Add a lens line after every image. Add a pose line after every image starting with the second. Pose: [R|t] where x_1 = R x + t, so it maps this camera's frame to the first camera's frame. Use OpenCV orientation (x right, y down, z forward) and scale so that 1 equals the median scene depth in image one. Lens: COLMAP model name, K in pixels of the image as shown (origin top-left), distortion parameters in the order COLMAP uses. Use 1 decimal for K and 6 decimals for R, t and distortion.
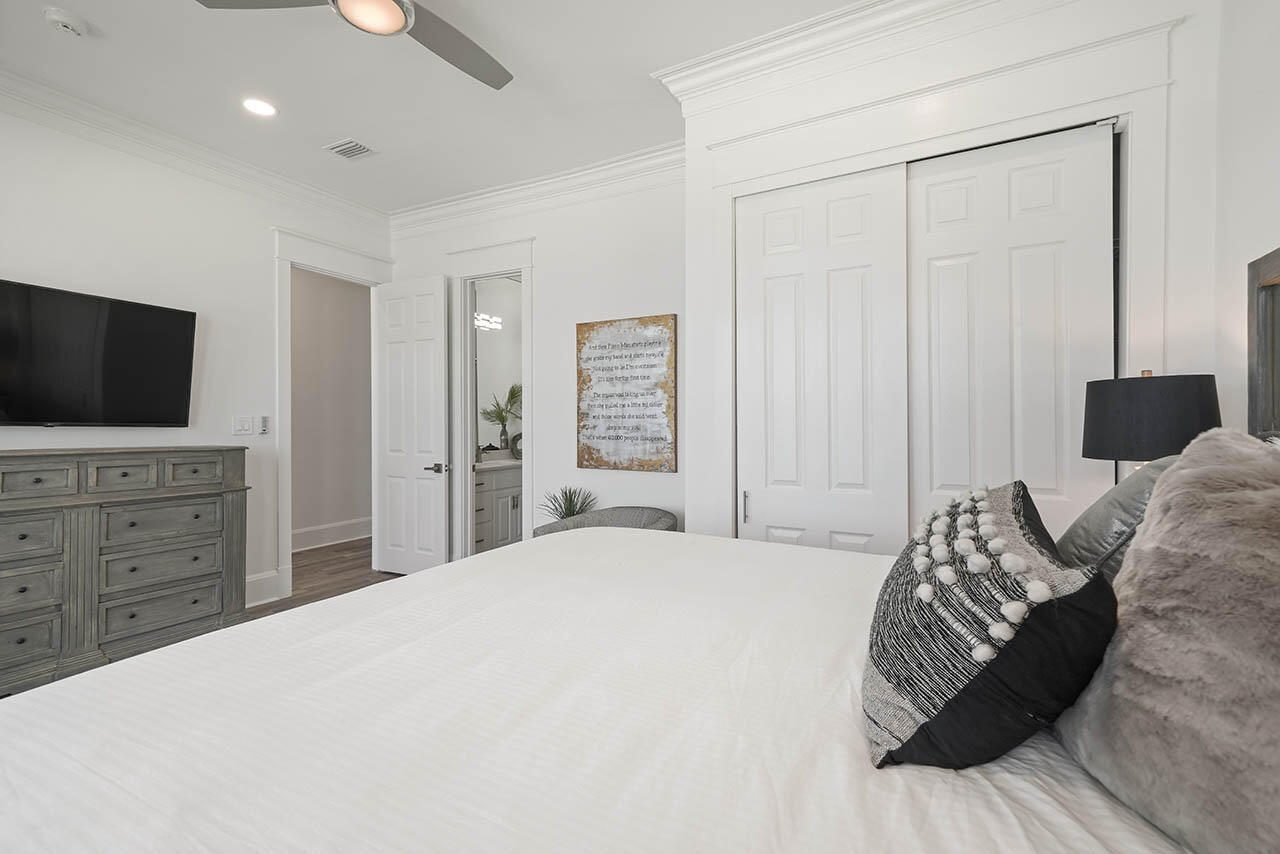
lens RADIAL K [[557.2, 0, 642.4], [0, 557.2, 424.2], [0, 0, 1]] dist [0.008345, 0.000509]
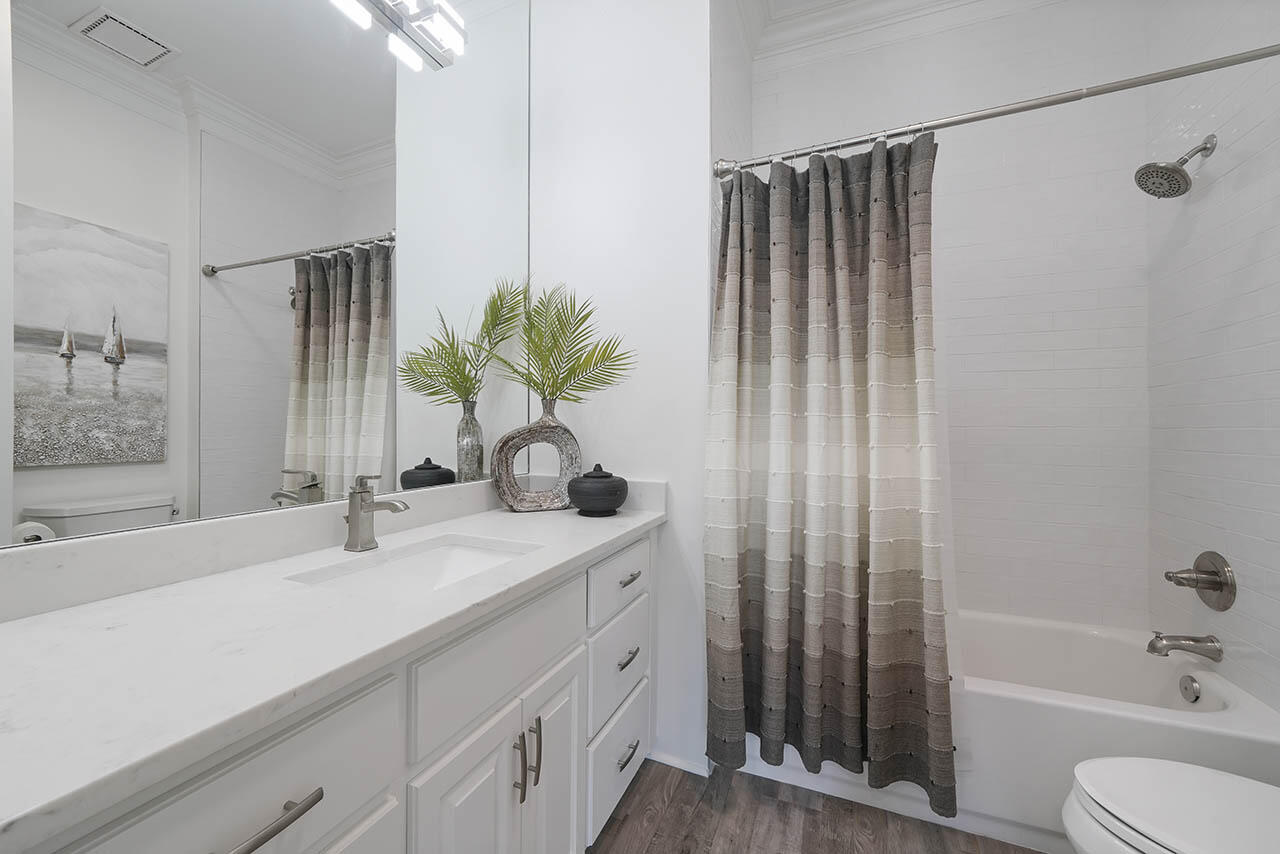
lens RADIAL K [[487.8, 0, 637.6], [0, 487.8, 420.8], [0, 0, 1]] dist [-0.002766, -0.000136]
pose [[0.994823, 0.007195, 0.101368, -0.178794], [-0.007229, 0.999974, -0.000034, 0.010912], [-0.101366, -0.000699, 0.994849, 0.703899]]
